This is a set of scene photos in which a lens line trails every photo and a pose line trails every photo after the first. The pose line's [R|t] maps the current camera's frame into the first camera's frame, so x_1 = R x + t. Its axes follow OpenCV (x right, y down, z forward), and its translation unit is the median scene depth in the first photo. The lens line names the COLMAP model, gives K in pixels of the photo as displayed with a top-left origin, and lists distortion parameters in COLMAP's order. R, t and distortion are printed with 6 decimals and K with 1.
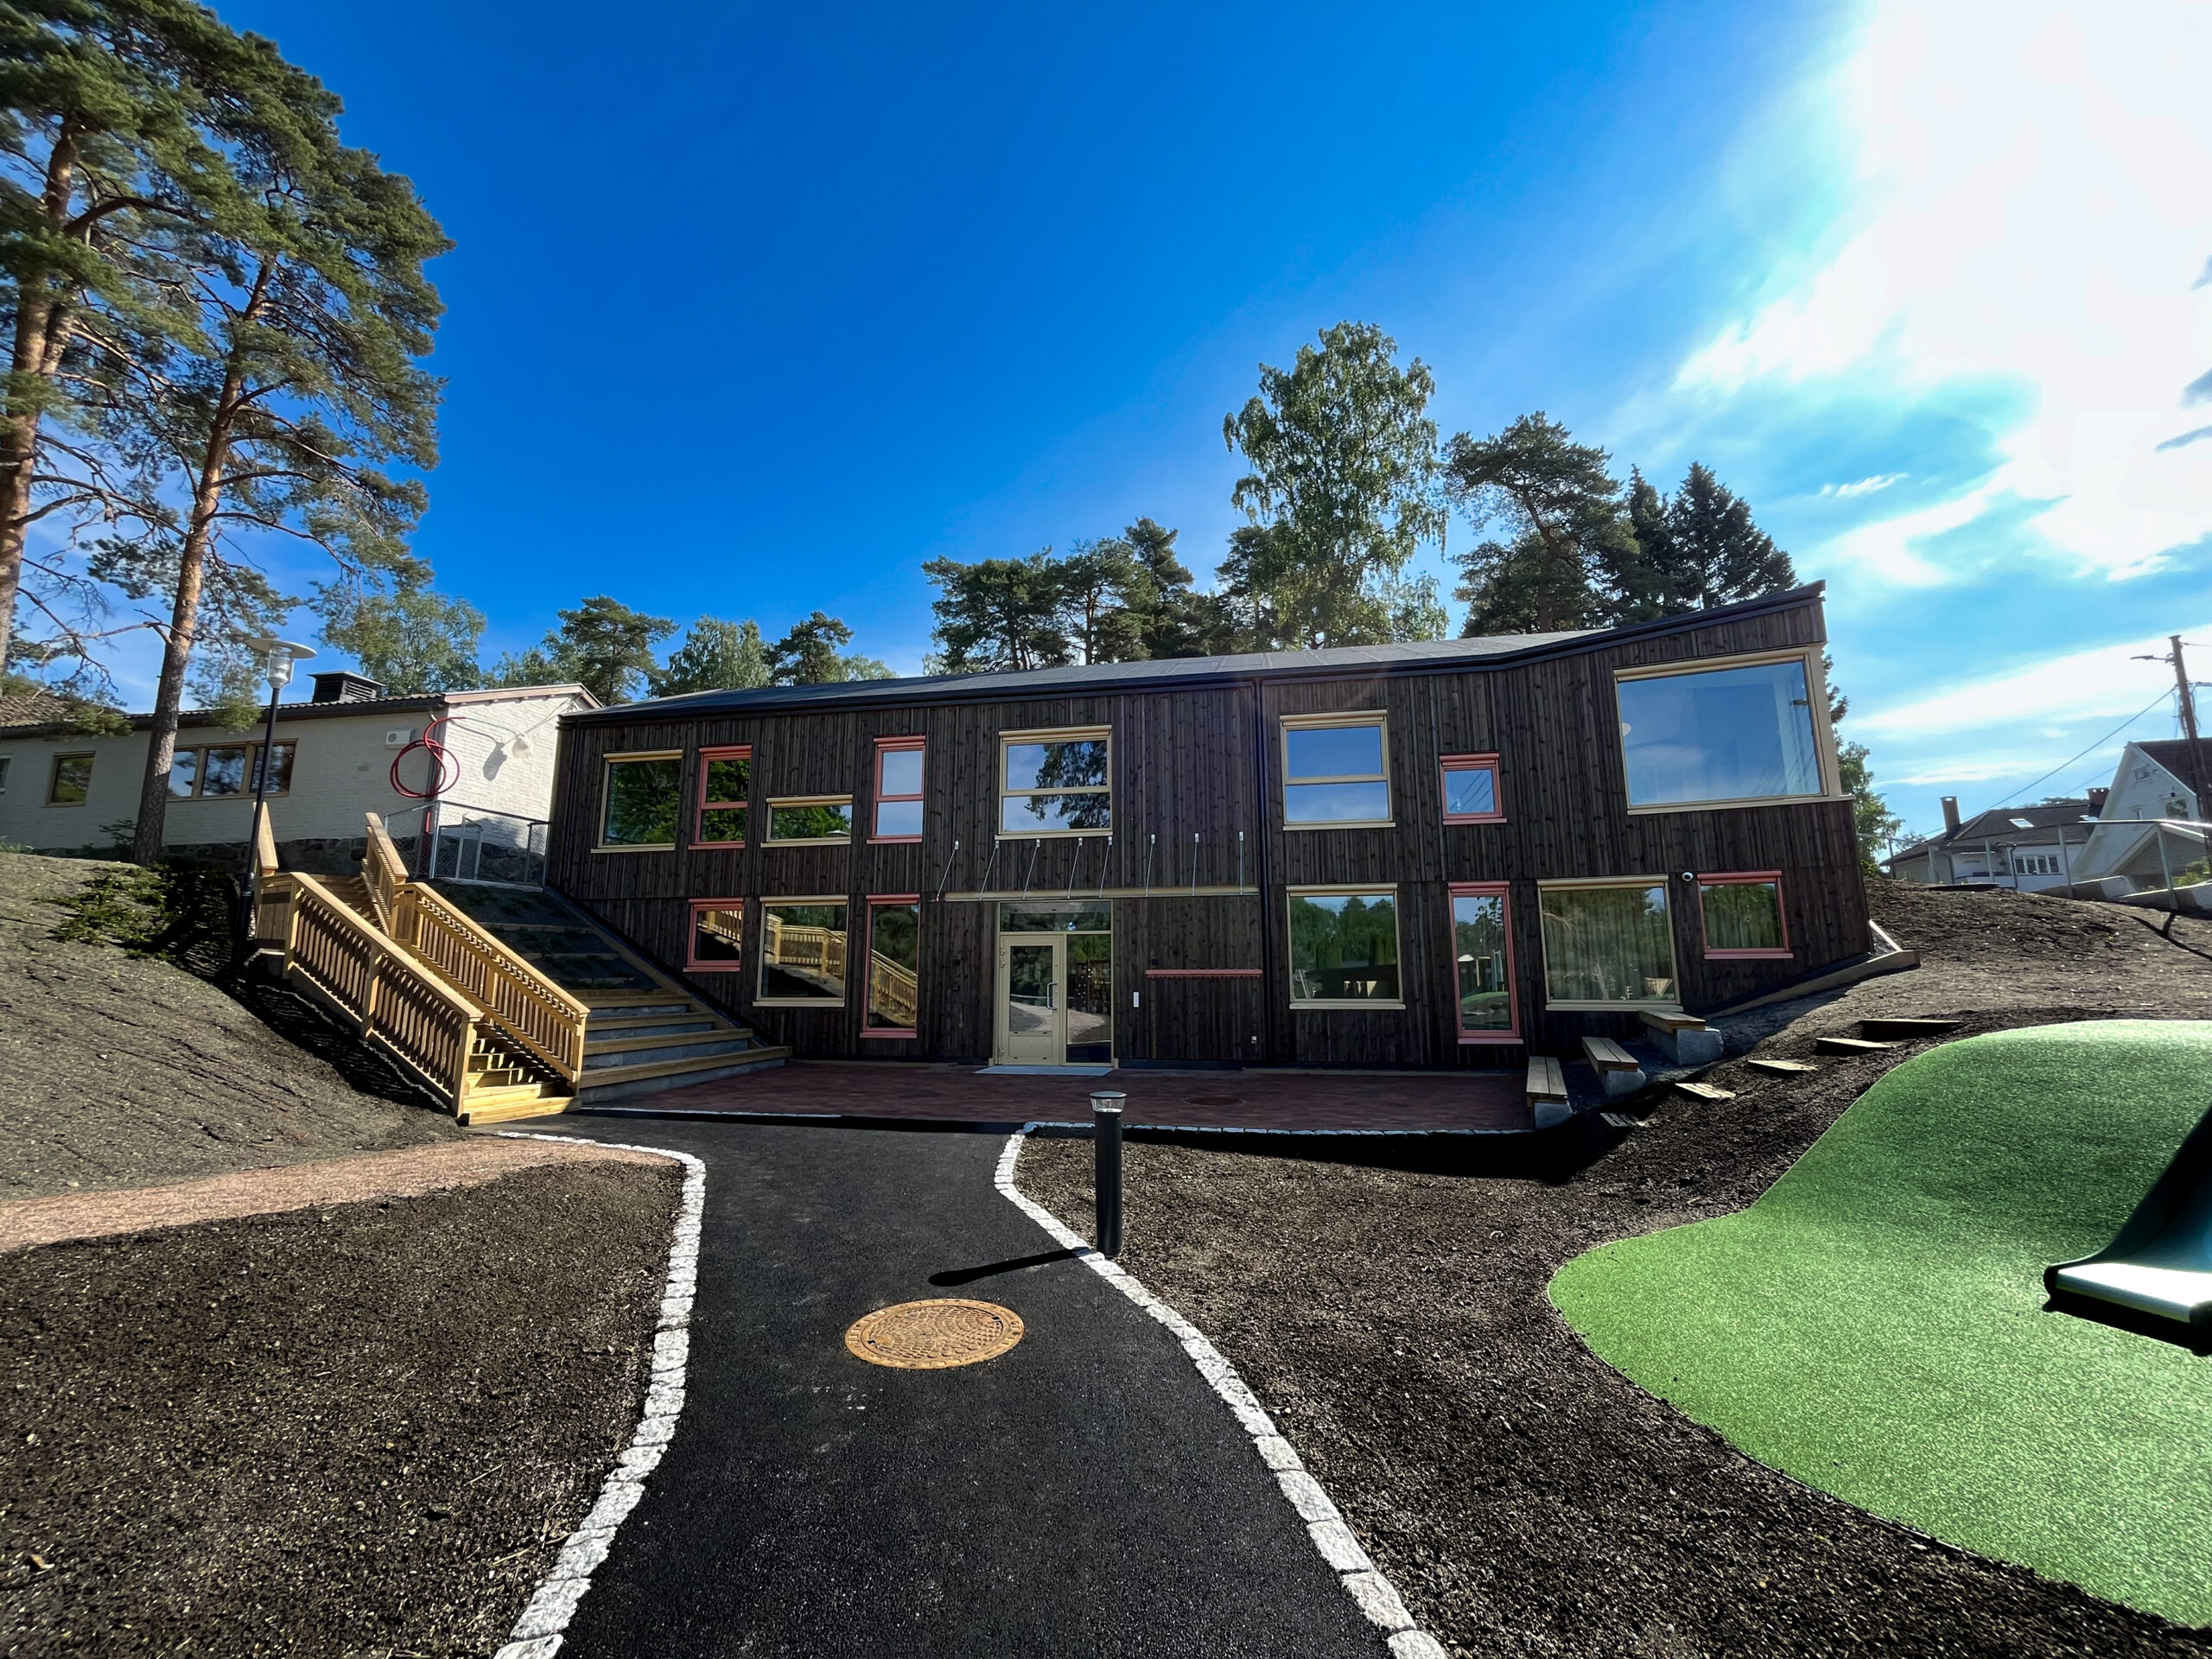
lens RADIAL K [[883.5, 0, 1106.0], [0, 883.5, 829.5], [0, 0, 1]] dist [-0.007099, 0.000034]
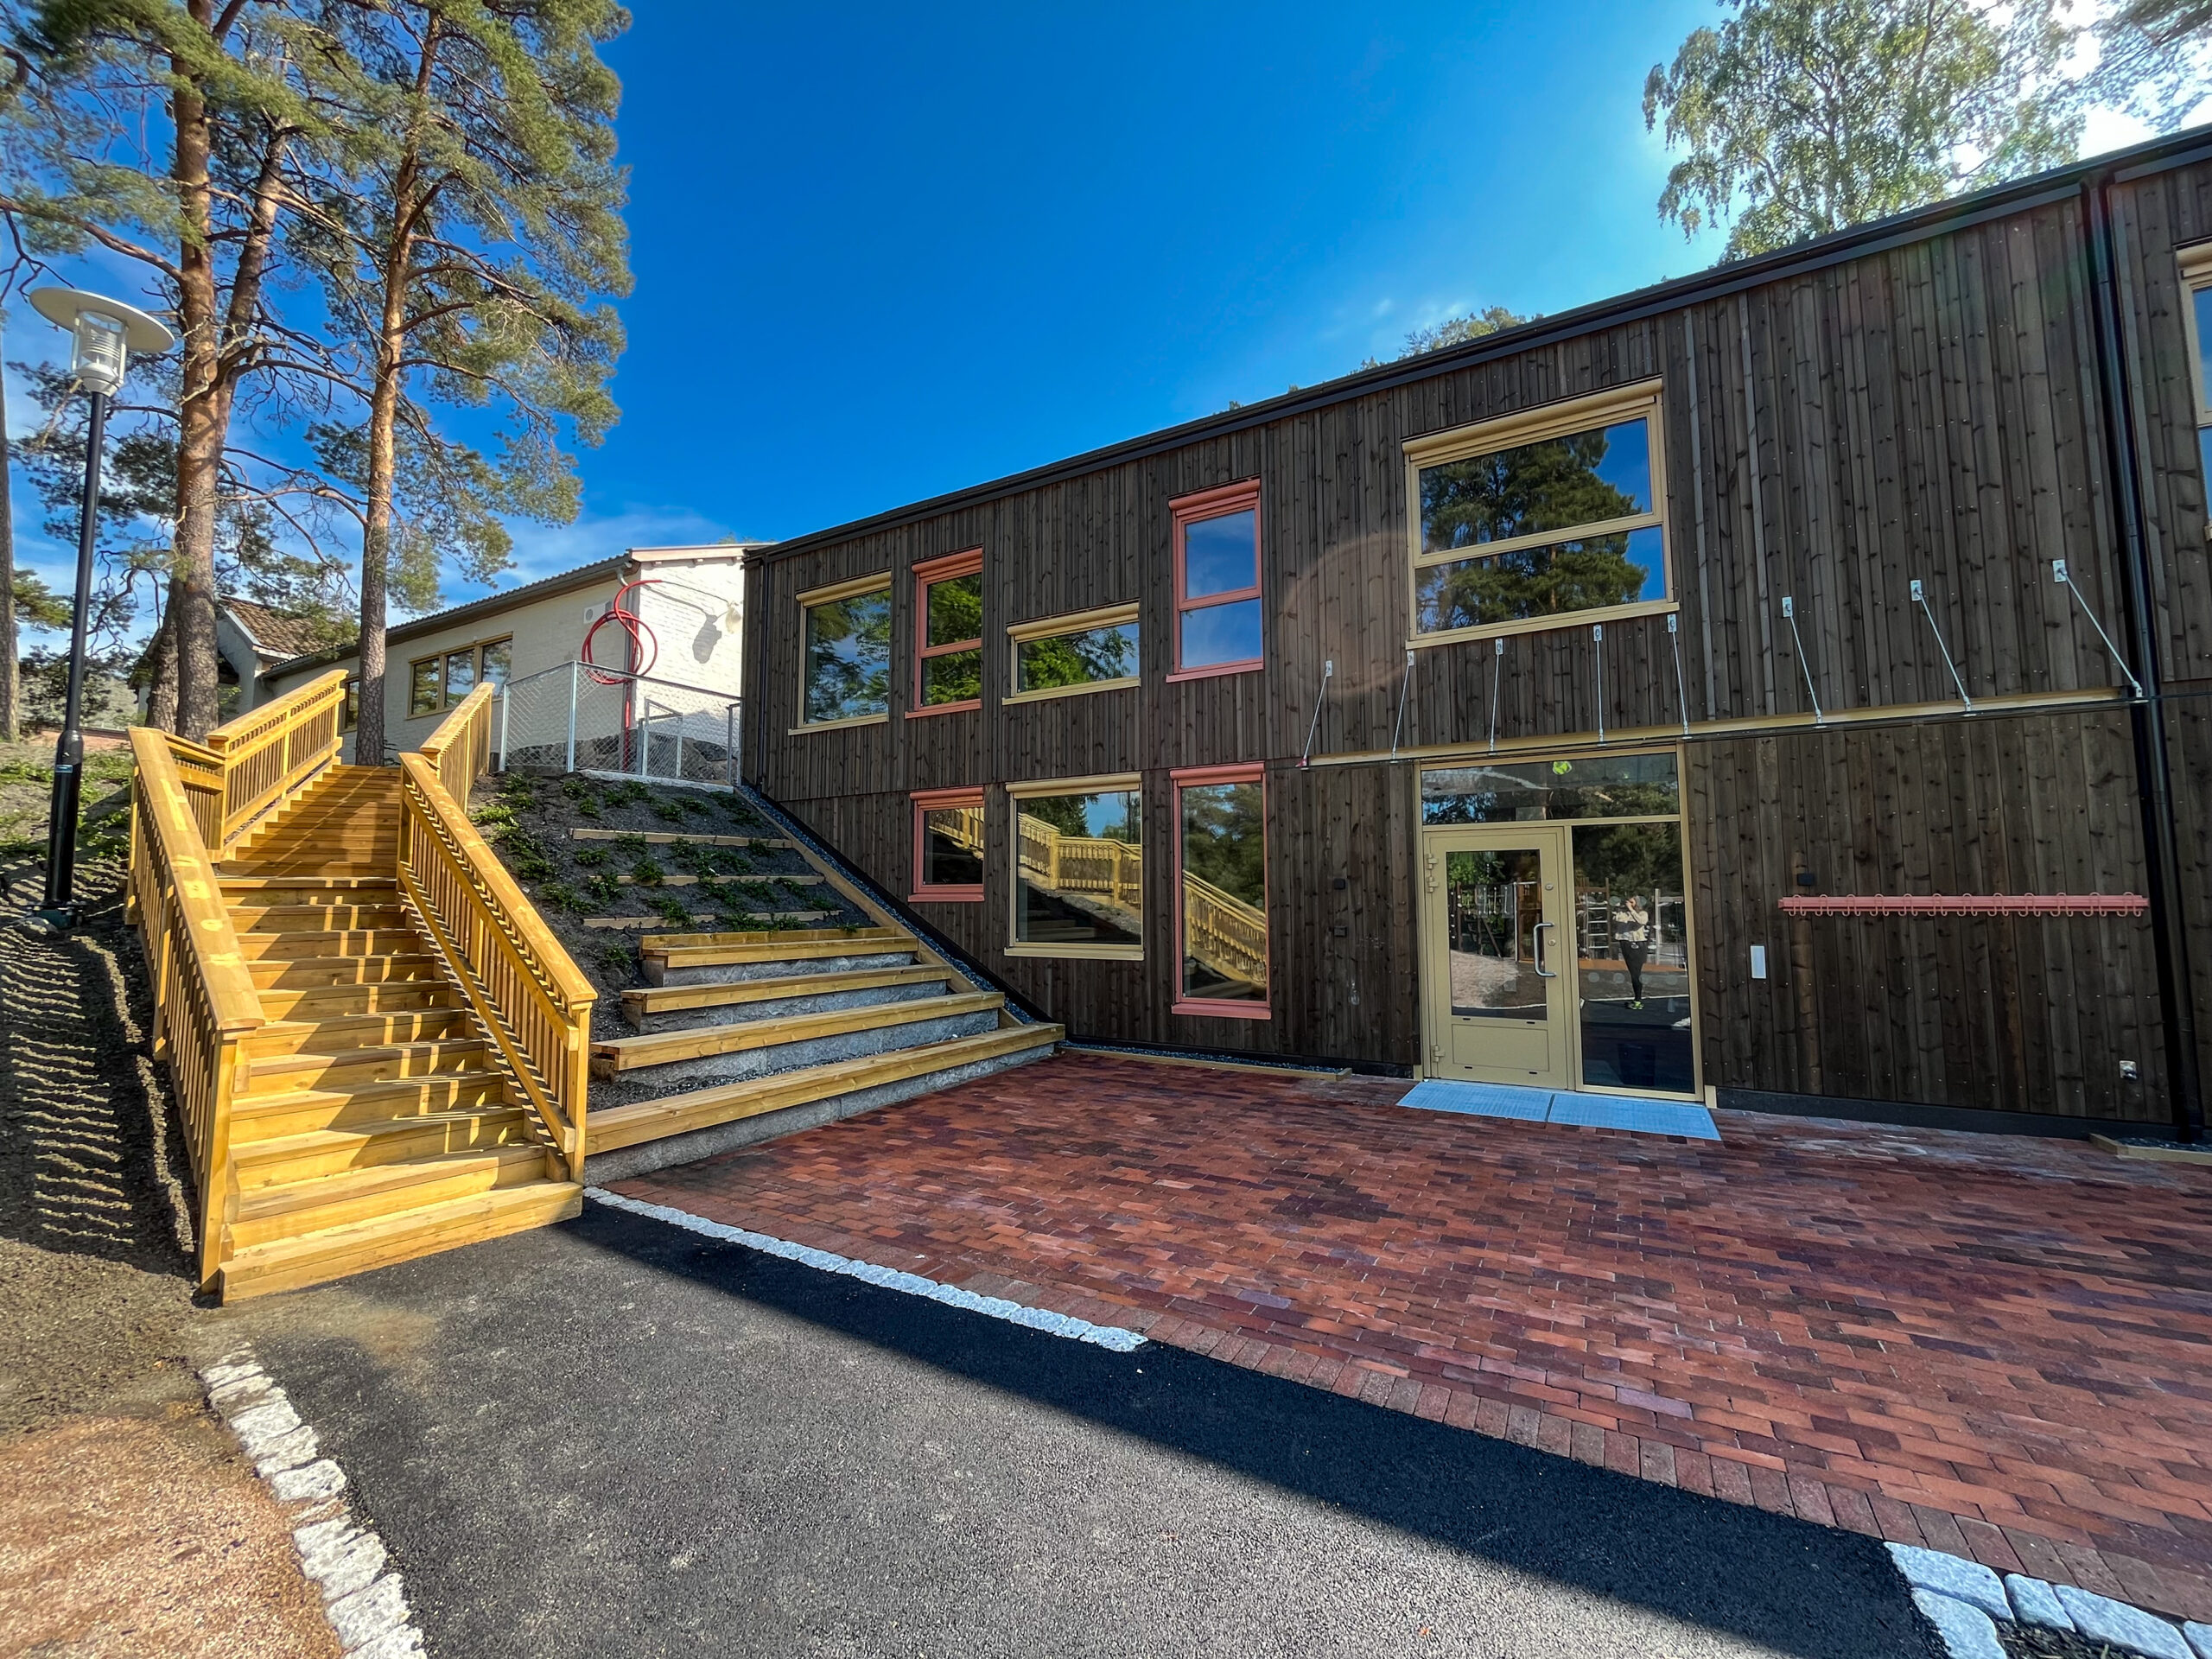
lens RADIAL K [[883.5, 0, 1106.0], [0, 883.5, 829.5], [0, 0, 1]] dist [-0.007099, 0.000034]
pose [[0.945591, -0.027561, -0.324188, -0.122733], [0.055455, 0.995478, 0.077121, 0.064739], [0.320597, -0.090903, 0.942844, 0.429954]]
